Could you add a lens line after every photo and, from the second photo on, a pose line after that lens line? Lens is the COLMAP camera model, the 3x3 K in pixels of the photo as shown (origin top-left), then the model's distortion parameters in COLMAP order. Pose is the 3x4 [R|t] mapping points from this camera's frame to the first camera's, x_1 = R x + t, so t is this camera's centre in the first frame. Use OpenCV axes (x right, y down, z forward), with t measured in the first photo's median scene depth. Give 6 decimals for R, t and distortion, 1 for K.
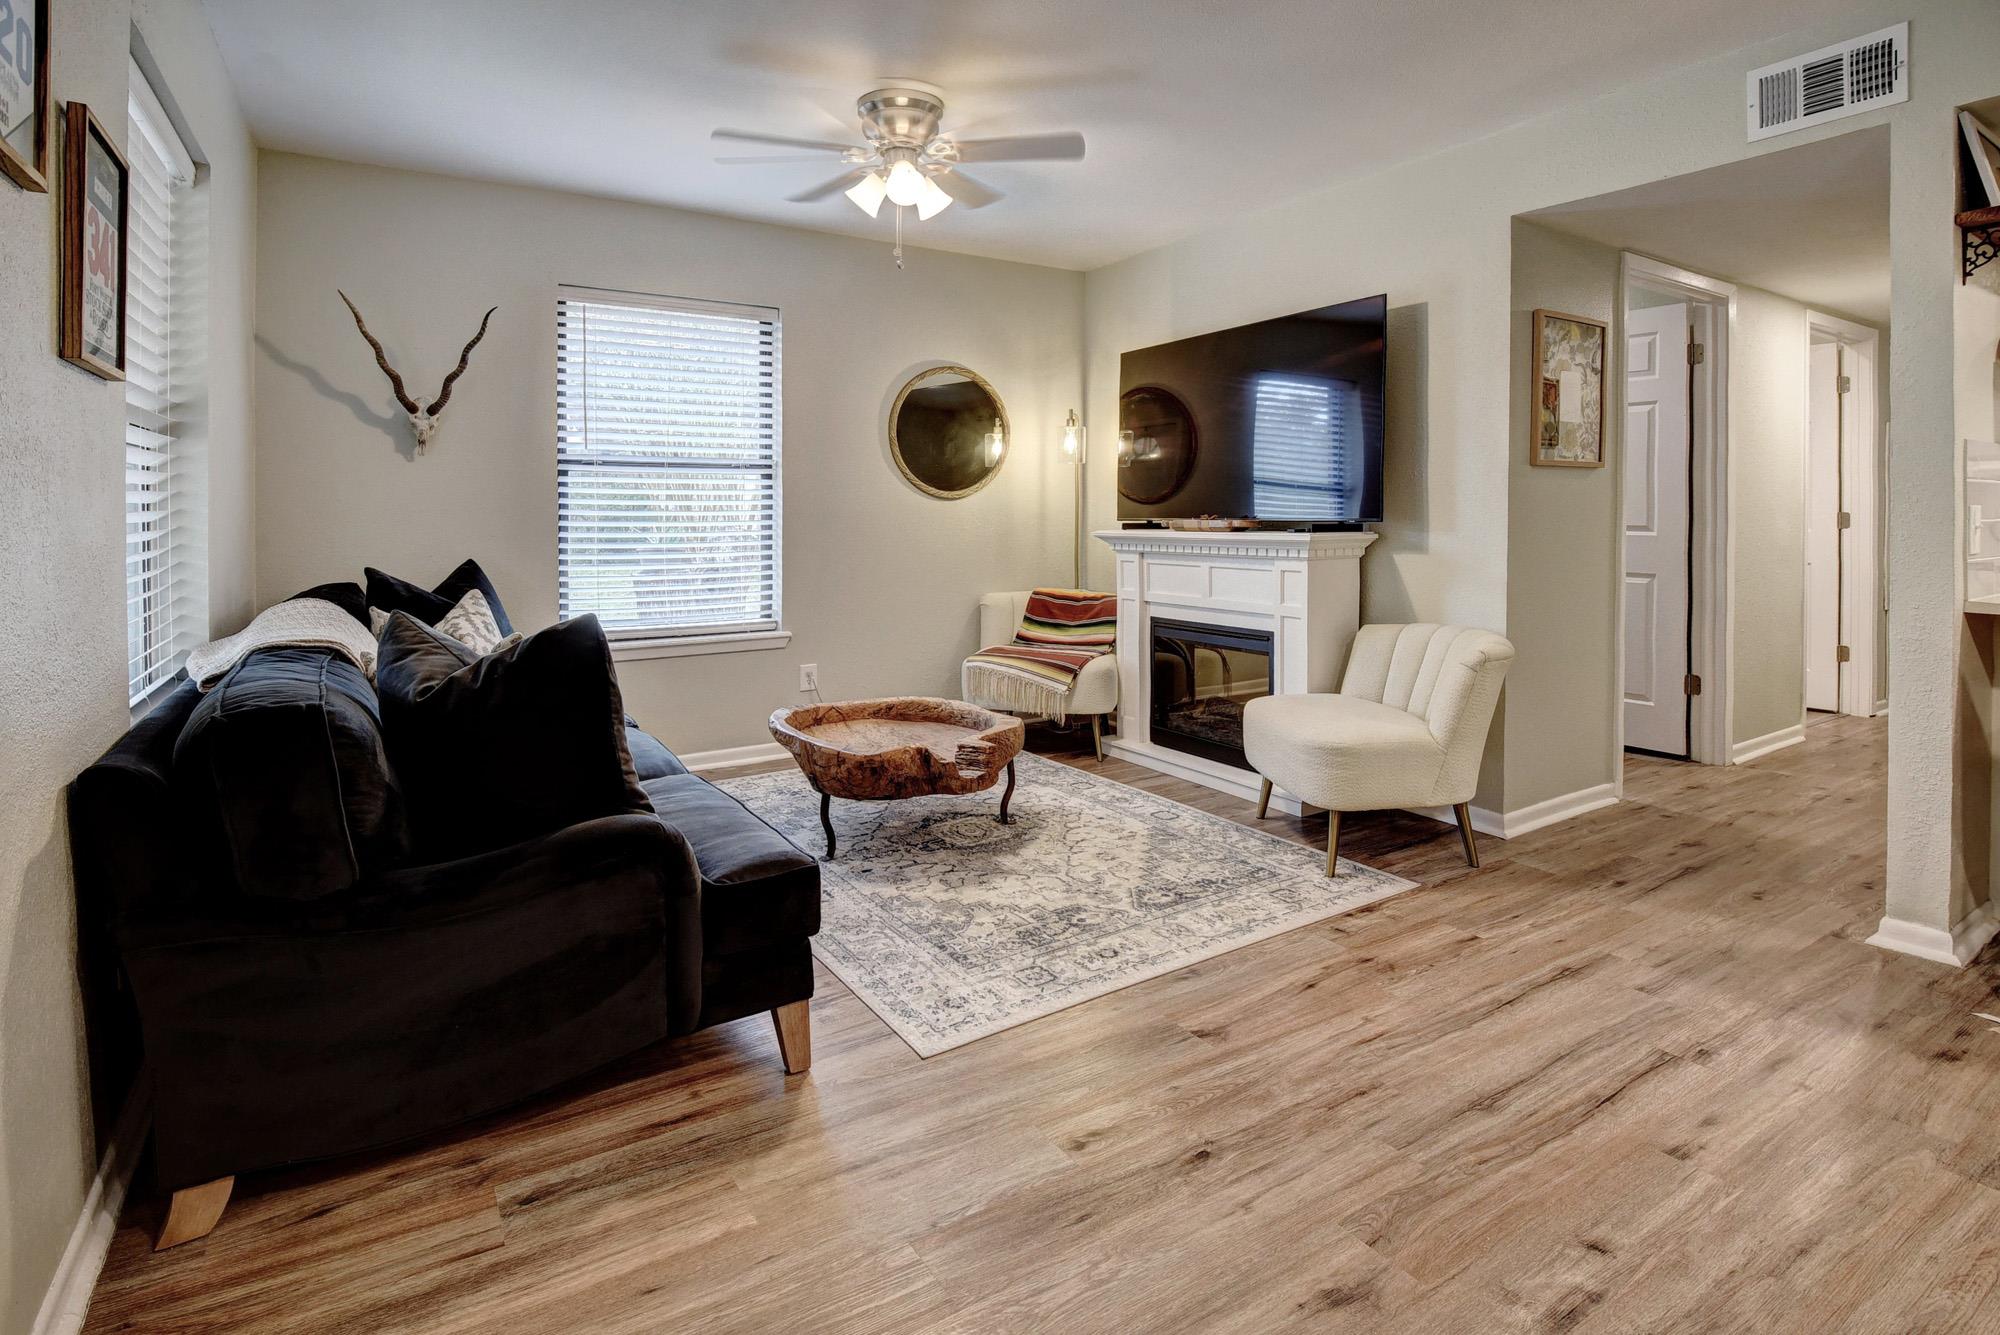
lens RADIAL K [[935.5, 0, 931.9], [0, 935.5, 567.8], [0, 0, 1]] dist [-0.001171, -0.000556]
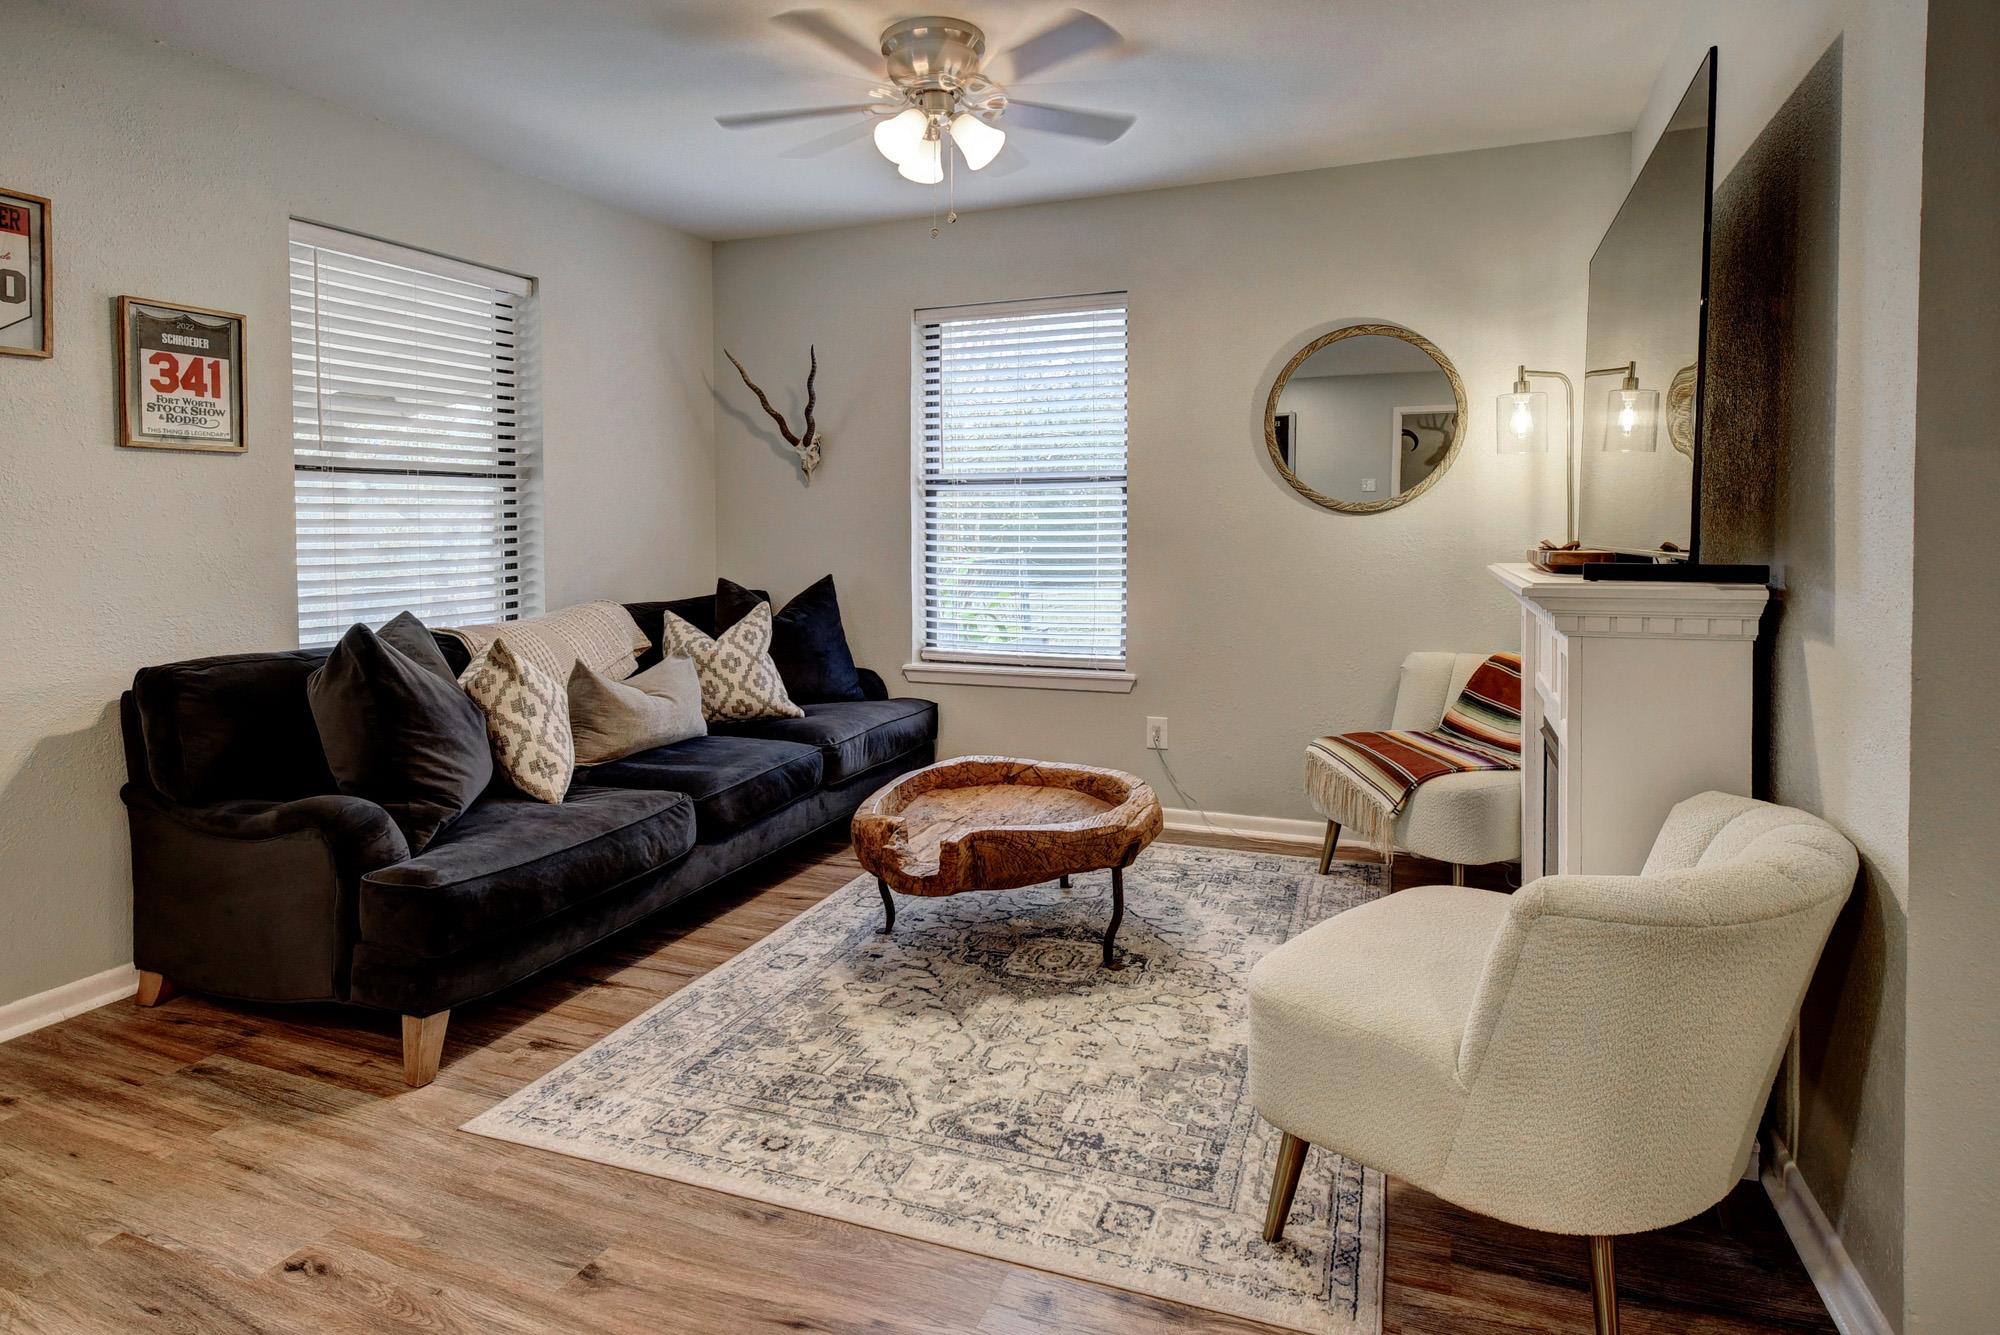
lens RADIAL K [[1059.7, 0, 1058.5], [0, 1059.7, 551.9], [0, 0, 1]] dist [0.041884, -0.025510]
pose [[0.637934, 0.019009, -0.769856, 0.912839], [-0.042811, 0.999025, -0.010806, -0.048036], [0.768900, 0.039852, 0.638126, 0.580910]]
